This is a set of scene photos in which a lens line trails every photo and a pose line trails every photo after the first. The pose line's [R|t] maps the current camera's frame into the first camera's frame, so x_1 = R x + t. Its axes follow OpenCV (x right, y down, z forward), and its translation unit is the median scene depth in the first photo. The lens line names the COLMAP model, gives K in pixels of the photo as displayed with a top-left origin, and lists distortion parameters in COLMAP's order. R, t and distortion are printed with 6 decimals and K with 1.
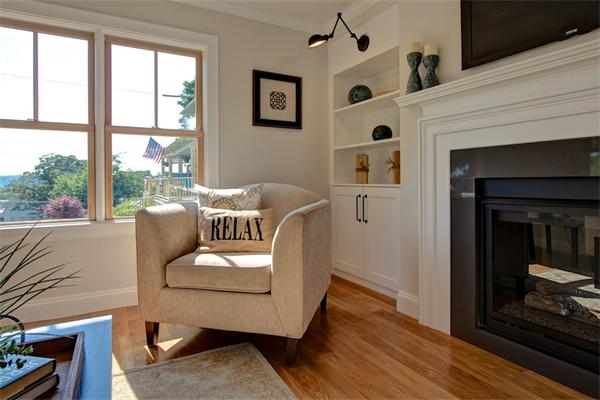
lens RADIAL K [[355.4, 0, 311.7], [0, 355.4, 179.4], [0, 0, 1]] dist [-0.004666, -0.000921]
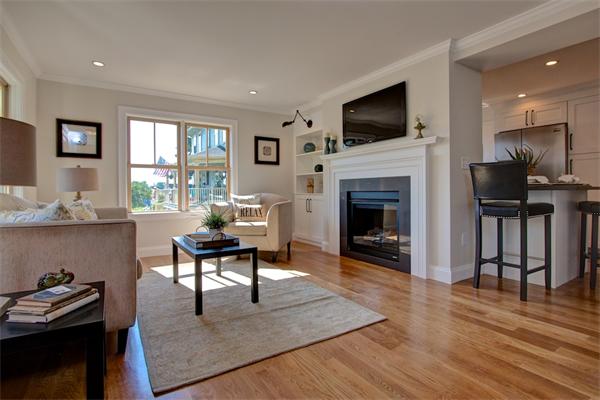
lens RADIAL K [[298.5, 0, 312.2], [0, 298.5, 197.1], [0, 0, 1]] dist [-0.000084, 0.000278]
pose [[0.997563, -0.000553, 0.069771, 0.047662], [-0.001219, 0.999678, 0.025350, -0.012243], [-0.069762, -0.025373, 0.997241, -0.843532]]
